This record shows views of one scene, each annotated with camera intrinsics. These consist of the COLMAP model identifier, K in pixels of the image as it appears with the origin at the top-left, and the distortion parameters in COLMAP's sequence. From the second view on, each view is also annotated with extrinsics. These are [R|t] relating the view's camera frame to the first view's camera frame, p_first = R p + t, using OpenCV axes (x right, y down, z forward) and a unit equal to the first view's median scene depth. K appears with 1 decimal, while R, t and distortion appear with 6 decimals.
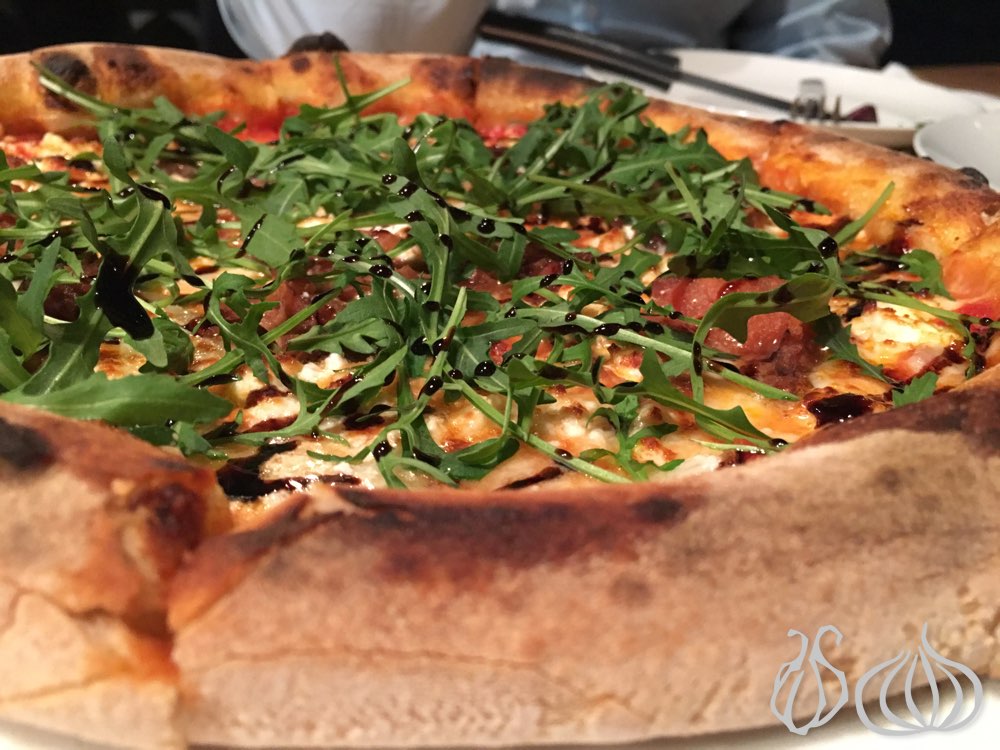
lens RADIAL K [[890.6, 0, 494.4], [0, 890.6, 362.3], [0, 0, 1]] dist [0.088780, -0.172089]
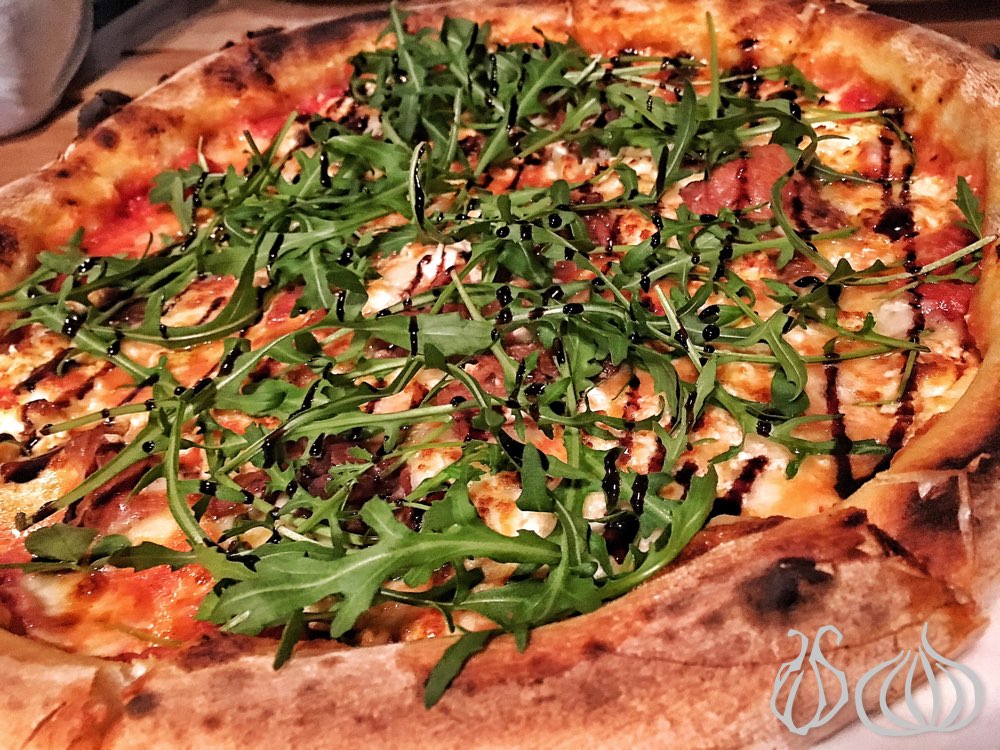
lens RADIAL K [[890.6, 0, 494.4], [0, 890.6, 362.3], [0, 0, 1]] dist [0.088780, -0.172089]
pose [[0.765794, -0.559461, 0.317117, -0.446819], [0.469140, 0.823287, 0.319541, -0.338560], [-0.439849, -0.095930, 0.892933, -0.024452]]
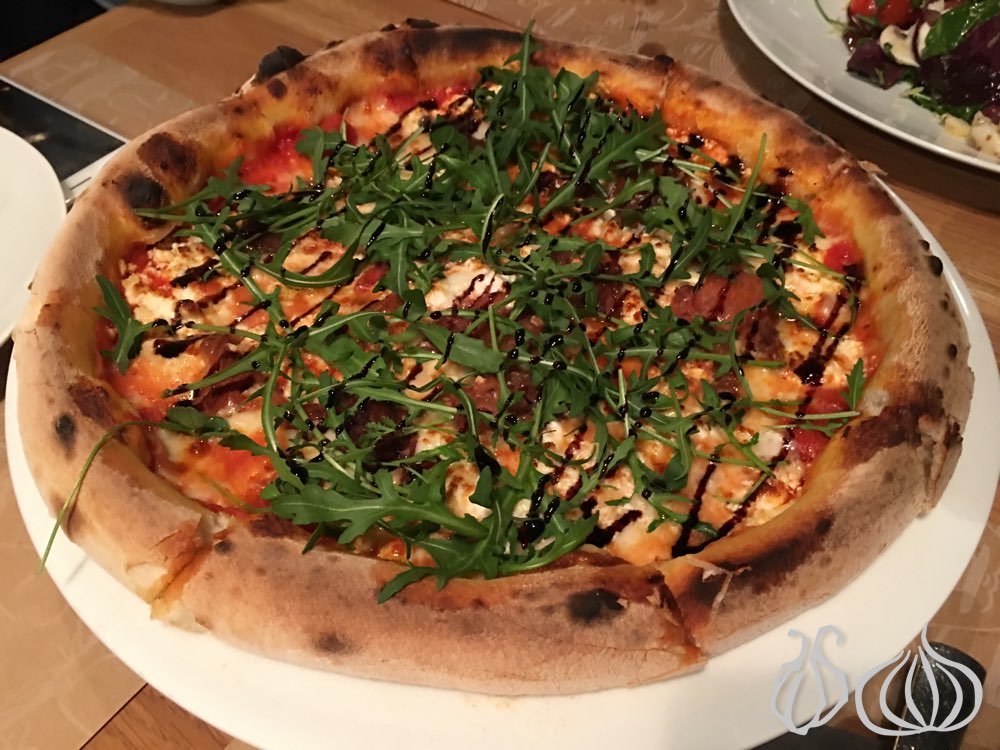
lens RADIAL K [[890.6, 0, 494.4], [0, 890.6, 362.3], [0, 0, 1]] dist [0.088780, -0.172089]
pose [[0.921531, -0.332557, 0.200467, -0.414669], [0.222943, 0.875821, 0.428059, -0.617202], [-0.317927, -0.349777, 0.881237, -0.332076]]
